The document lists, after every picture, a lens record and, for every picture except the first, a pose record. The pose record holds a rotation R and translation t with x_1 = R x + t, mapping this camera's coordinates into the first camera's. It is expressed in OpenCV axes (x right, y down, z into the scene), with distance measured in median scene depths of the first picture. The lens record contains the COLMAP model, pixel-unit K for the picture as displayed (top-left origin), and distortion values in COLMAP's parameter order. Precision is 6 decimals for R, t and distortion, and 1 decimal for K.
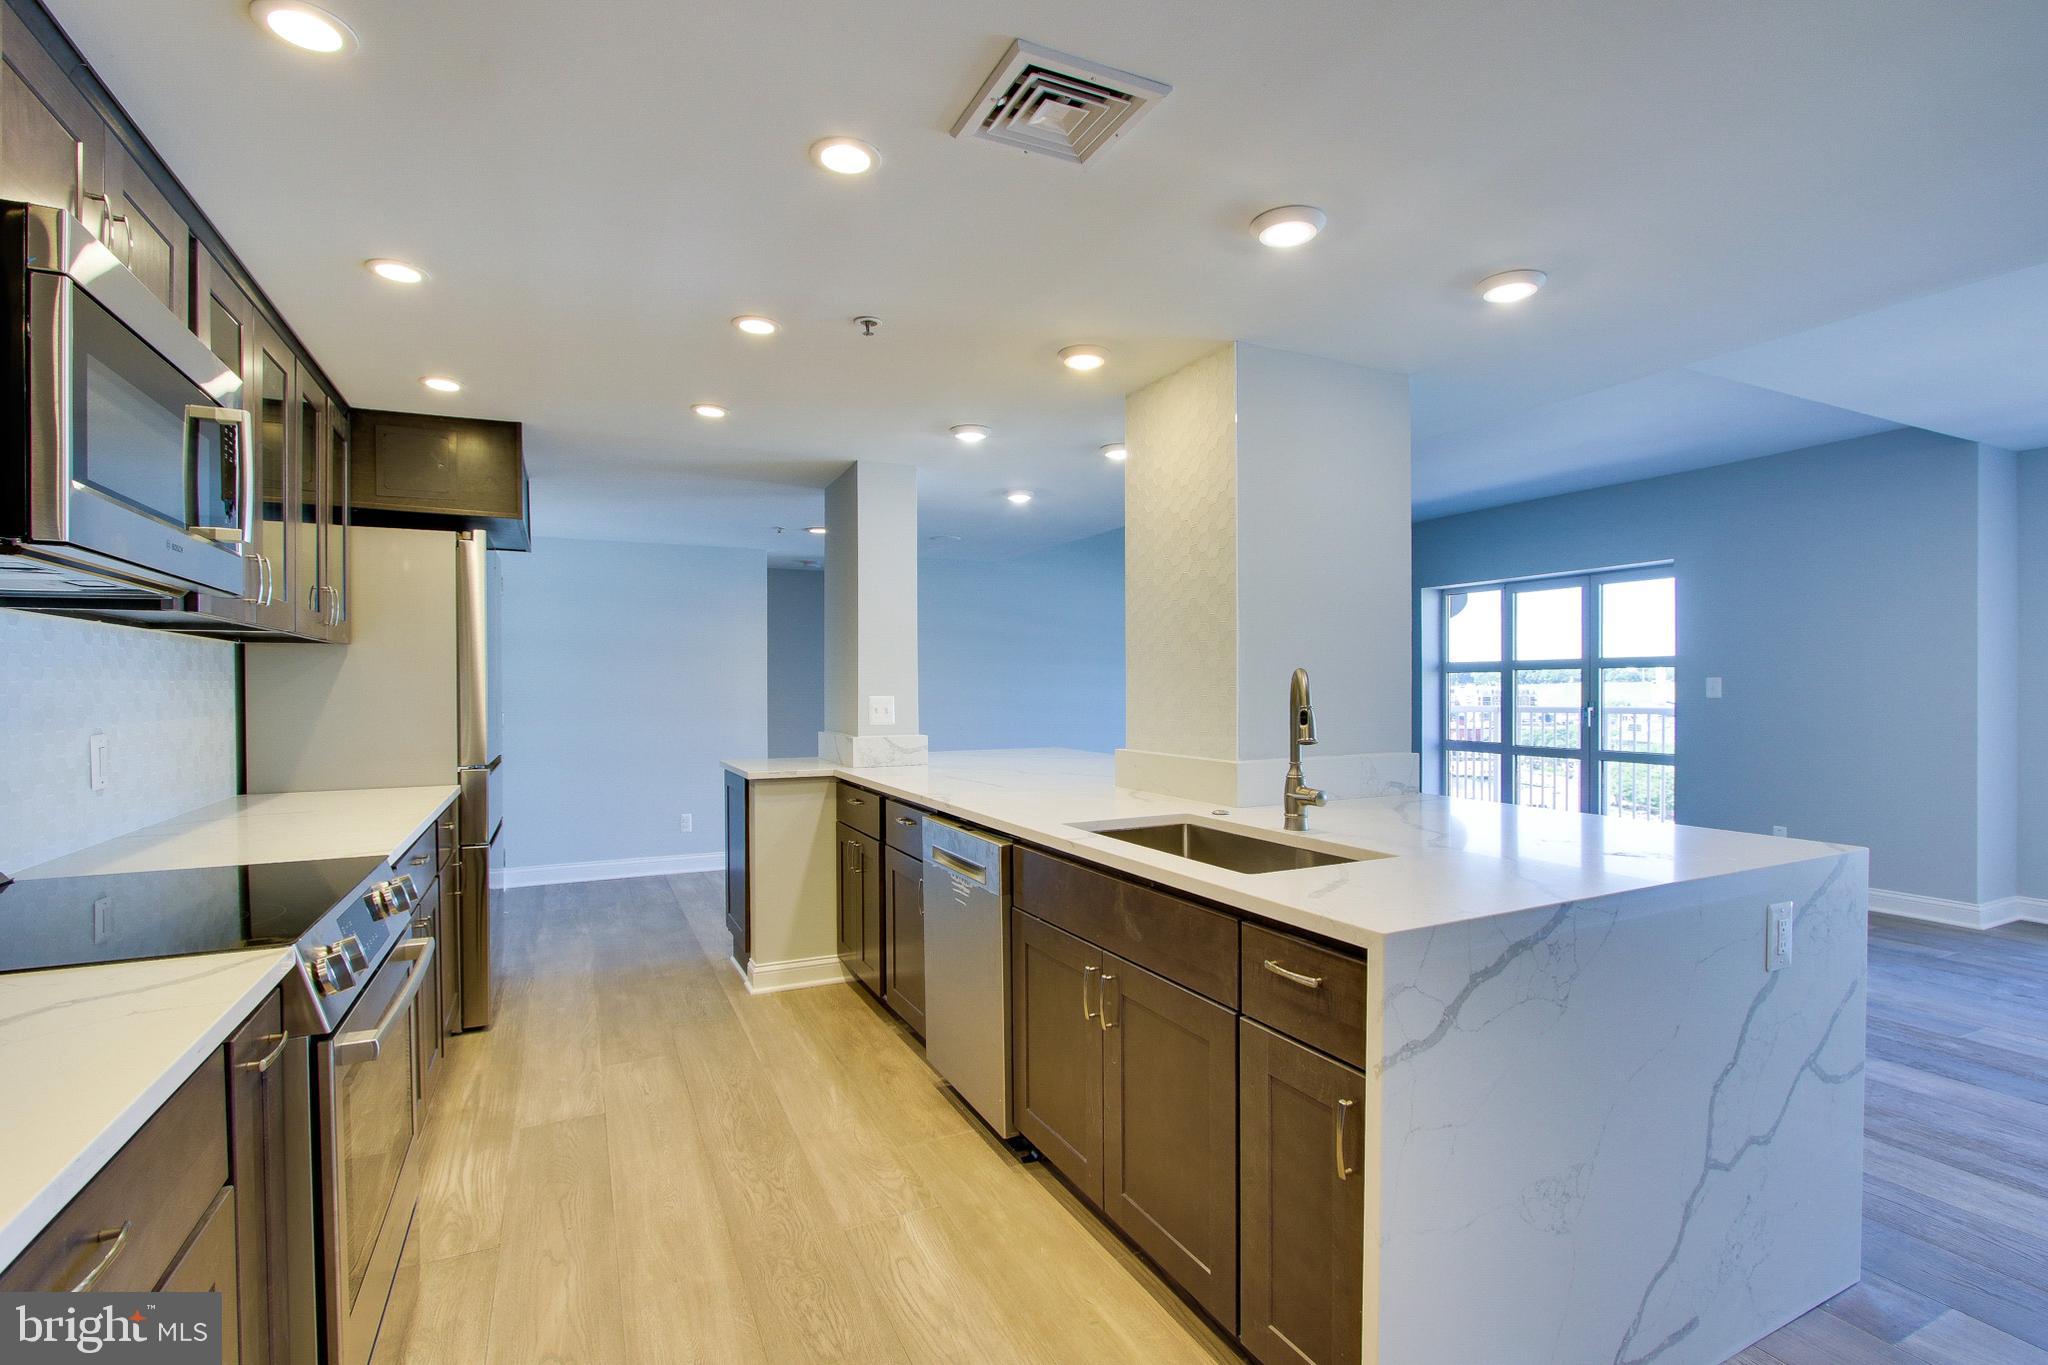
lens RADIAL K [[925.0, 0, 1030.1], [0, 925.0, 700.7], [0, 0, 1]] dist [-0.001435, 0.000058]
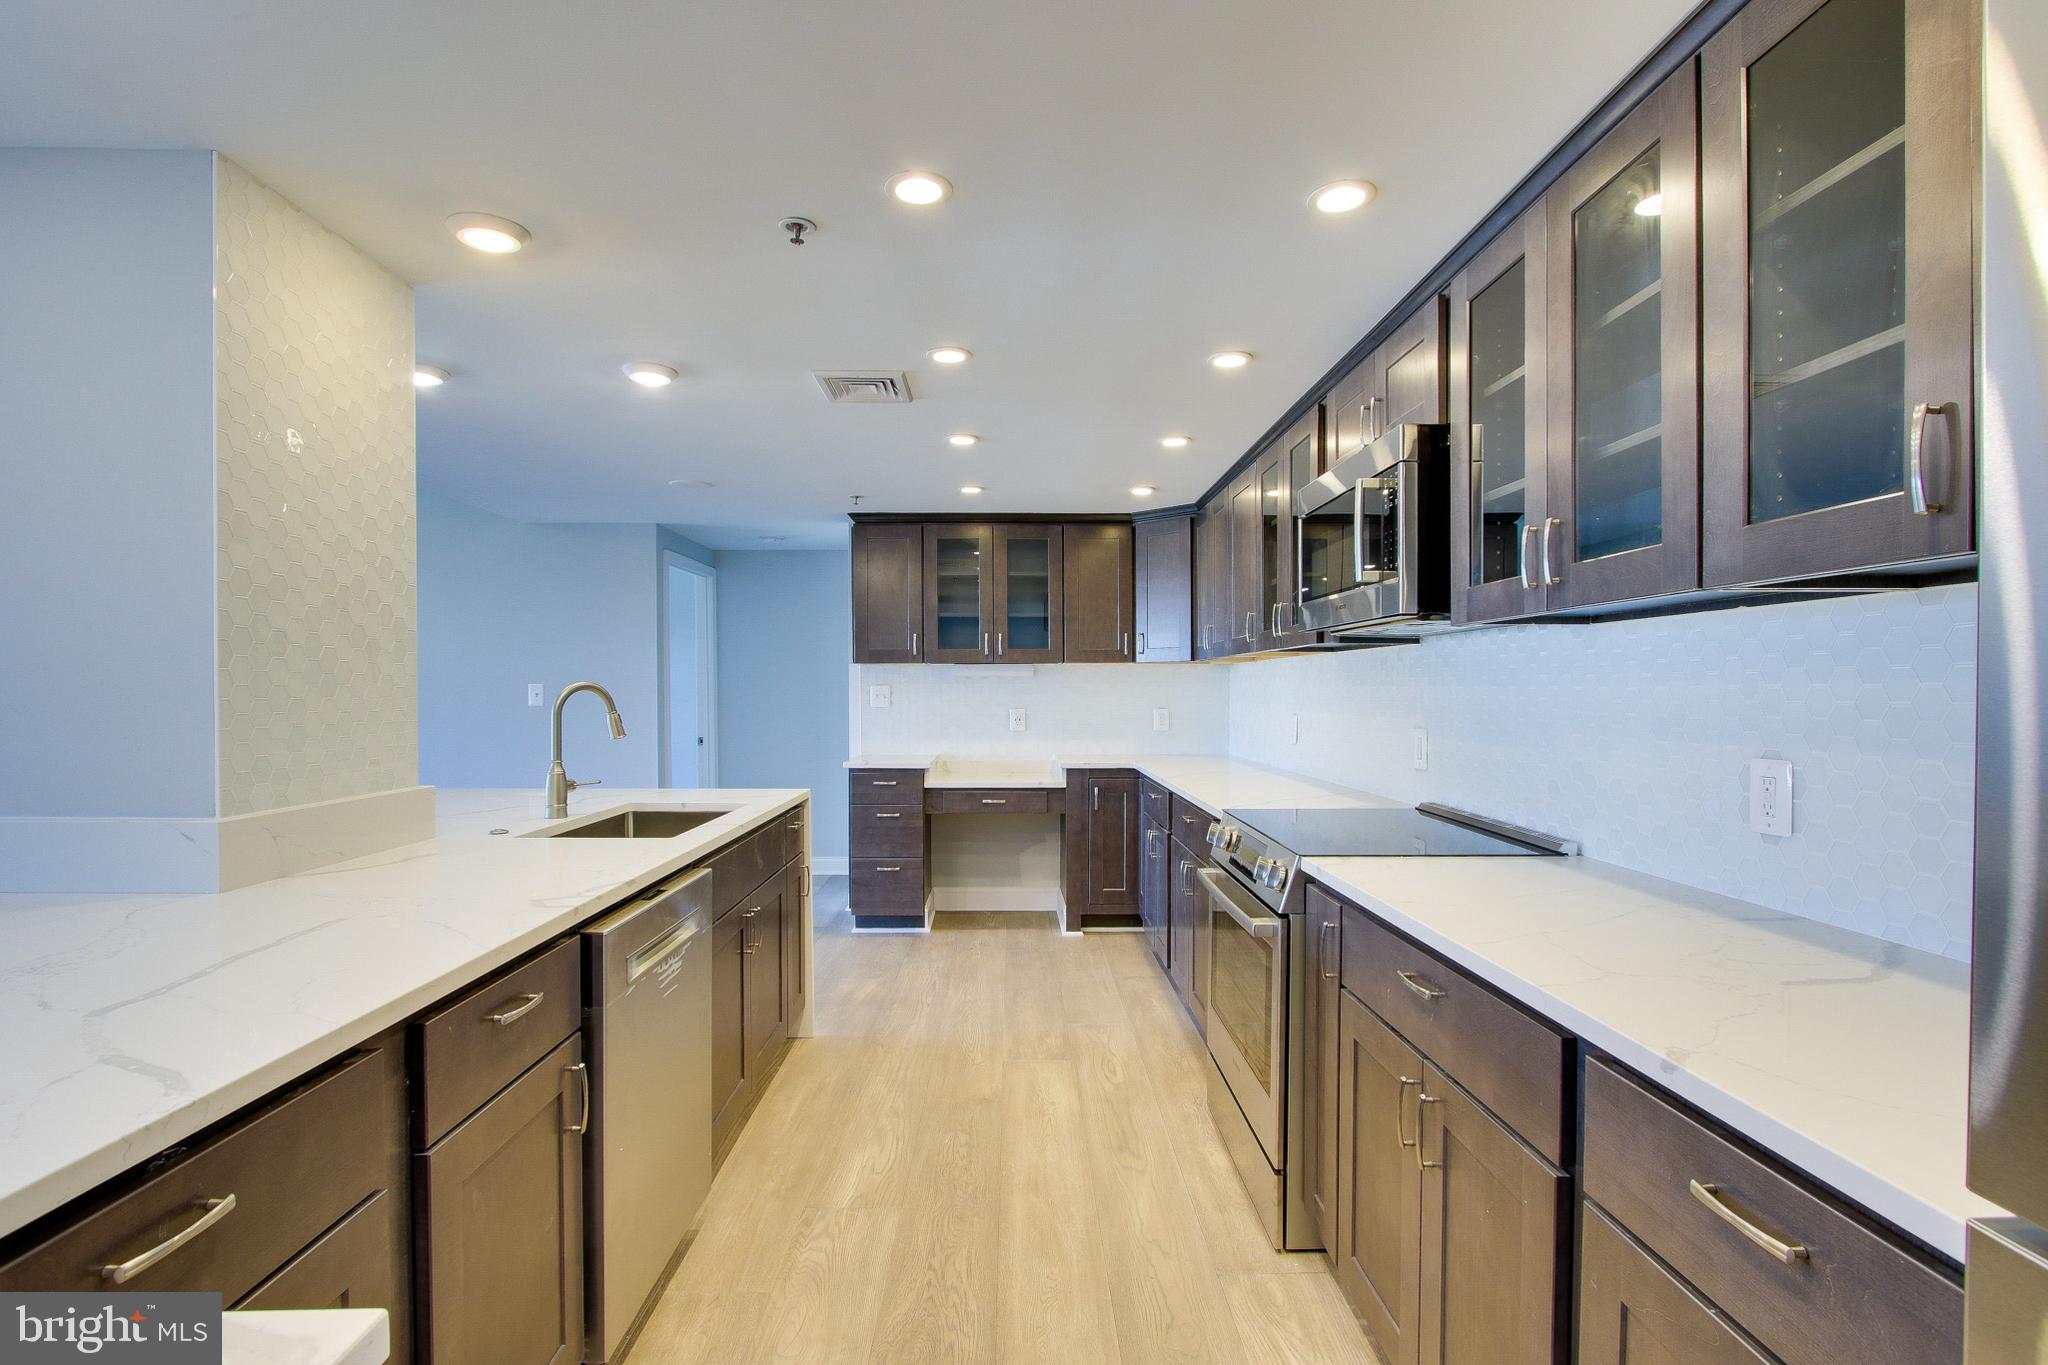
lens RADIAL K [[969.1, 0, 1021.0], [0, 969.1, 675.8], [0, 0, 1]] dist [-0.015880, 0.005708]
pose [[-0.899276, 0.013003, 0.437188, -0.813013], [0.013695, 0.999905, -0.001569, -0.028903], [-0.437166, 0.004576, -0.899369, 1.928754]]
